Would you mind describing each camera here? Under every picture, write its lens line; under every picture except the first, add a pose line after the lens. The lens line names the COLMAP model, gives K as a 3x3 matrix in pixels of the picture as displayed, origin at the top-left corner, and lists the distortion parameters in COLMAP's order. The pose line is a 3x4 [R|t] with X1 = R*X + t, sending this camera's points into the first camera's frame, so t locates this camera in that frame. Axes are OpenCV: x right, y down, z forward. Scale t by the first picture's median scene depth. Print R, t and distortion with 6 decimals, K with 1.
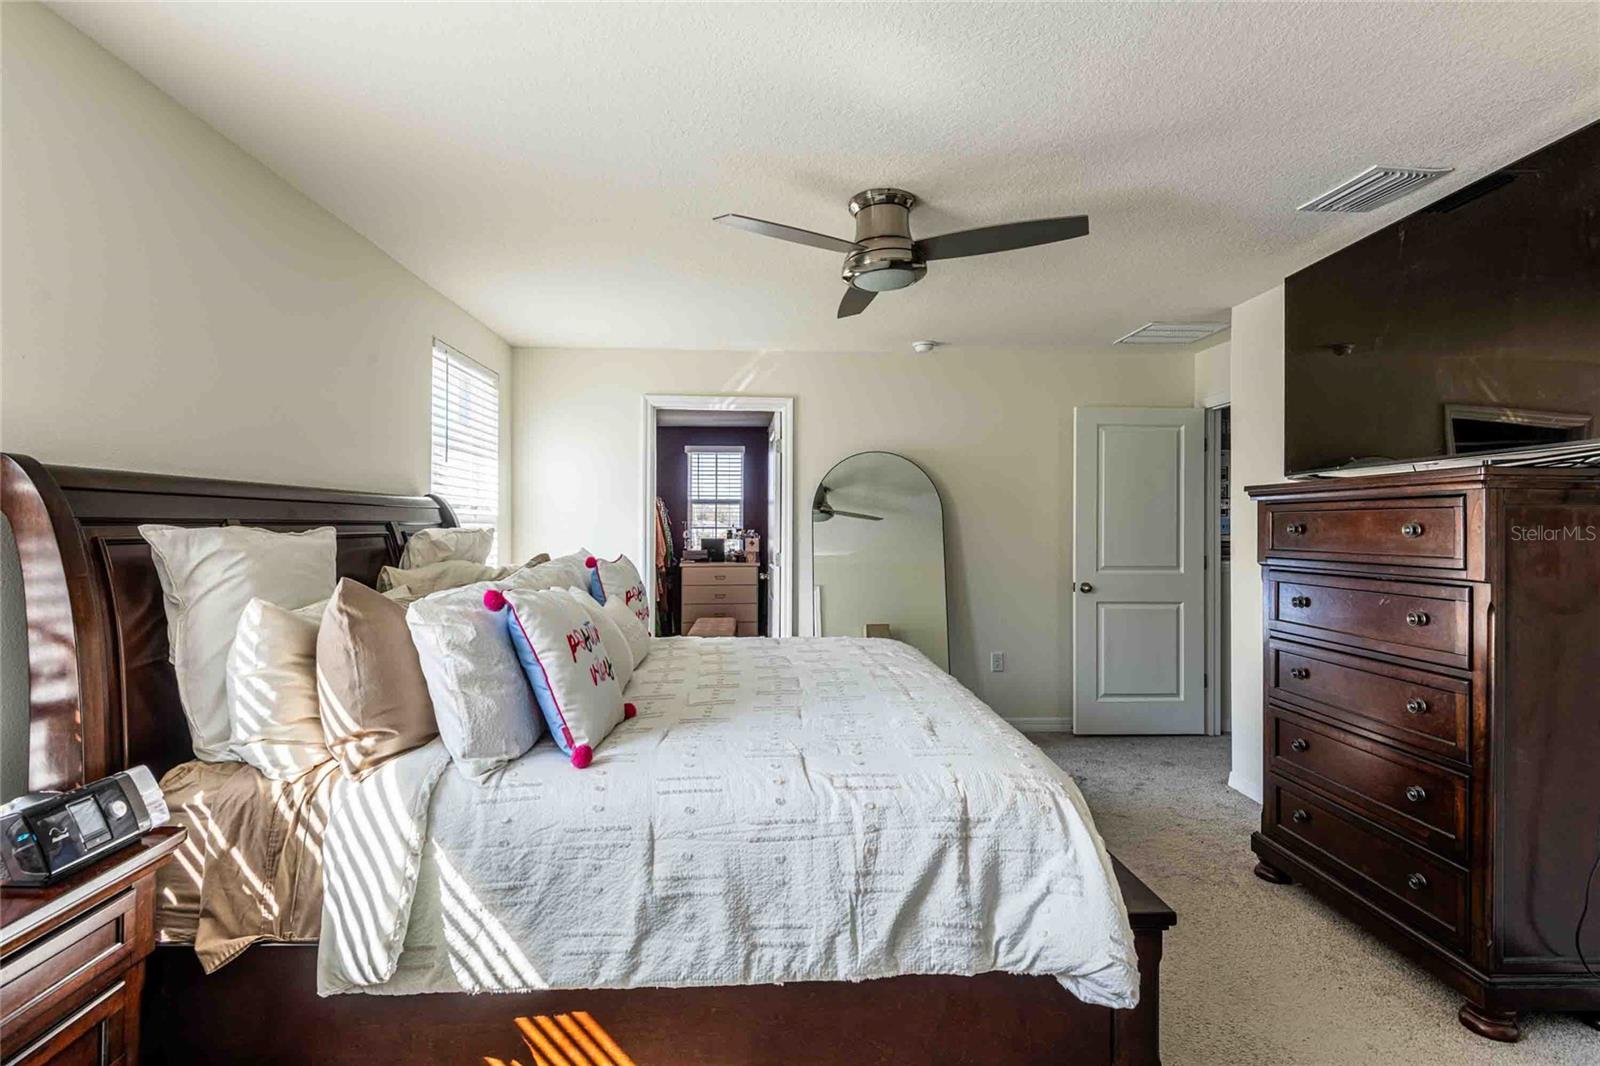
lens RADIAL K [[759.1, 0, 794.4], [0, 759.1, 521.8], [0, 0, 1]] dist [0.009518, -0.005052]
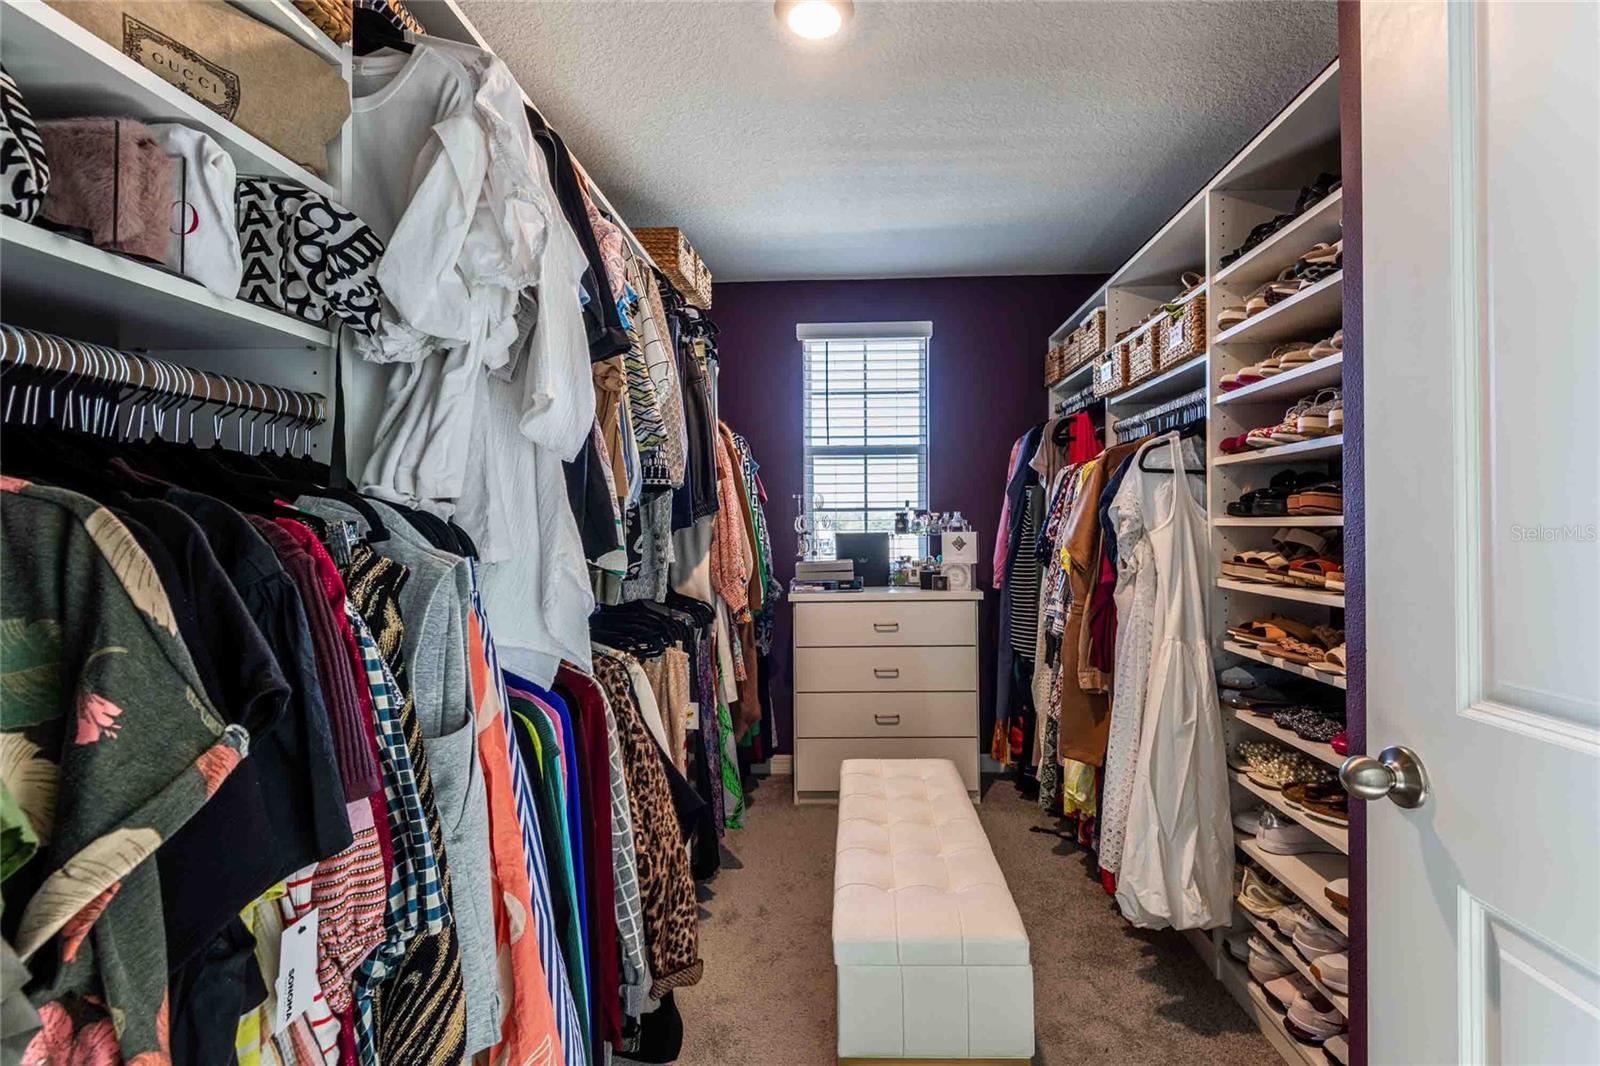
lens RADIAL K [[729.2, 0, 799.2], [0, 729.2, 530.8], [0, 0, 1]] dist [0.026404, -0.014453]
pose [[0.993032, -0.008970, -0.117501, -0.094755], [0.009689, 0.999938, 0.005552, 0.018064], [0.117444, -0.006652, 0.993057, 0.585346]]
